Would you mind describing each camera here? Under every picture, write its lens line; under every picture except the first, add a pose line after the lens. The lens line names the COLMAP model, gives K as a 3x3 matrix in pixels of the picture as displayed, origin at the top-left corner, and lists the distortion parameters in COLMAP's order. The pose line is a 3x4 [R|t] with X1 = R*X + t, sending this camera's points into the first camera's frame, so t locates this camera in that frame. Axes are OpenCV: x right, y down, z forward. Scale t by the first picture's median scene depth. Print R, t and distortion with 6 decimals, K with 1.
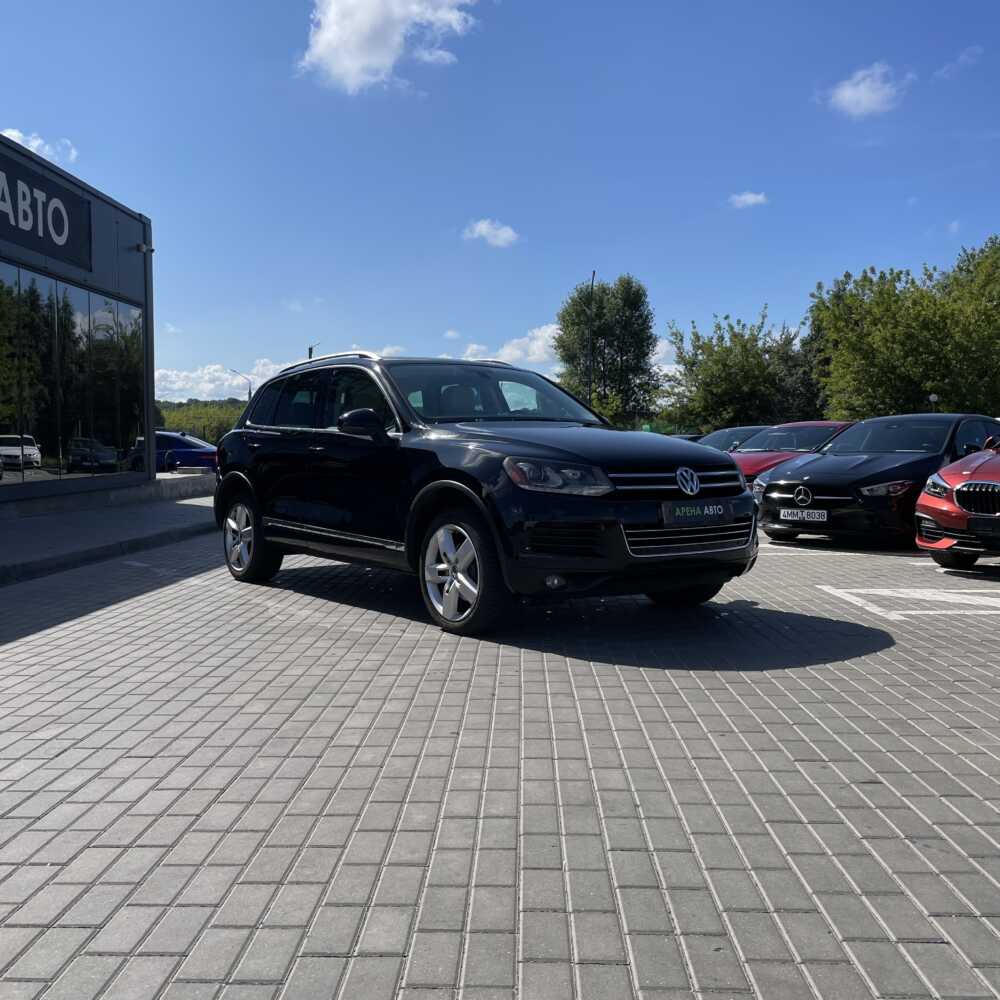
lens RADIAL K [[997.9, 0, 484.8], [0, 997.9, 501.7], [0, 0, 1]] dist [0.116211, -0.178661]
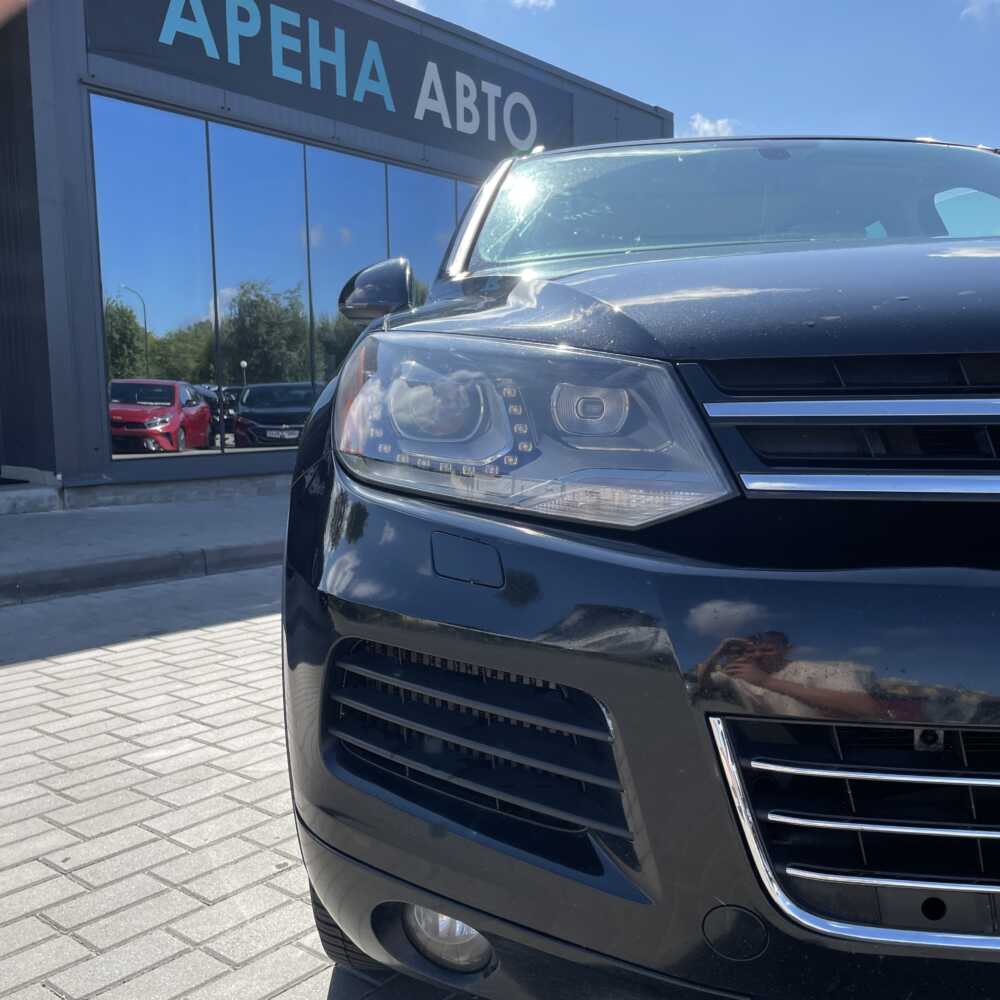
lens RADIAL K [[997.9, 0, 484.8], [0, 997.9, 501.7], [0, 0, 1]] dist [0.116211, -0.178661]
pose [[0.787798, 0.051777, -0.613754, 0.083522], [-0.026688, 0.998394, 0.049970, -0.007557], [0.615356, -0.022987, 0.787914, 0.350075]]
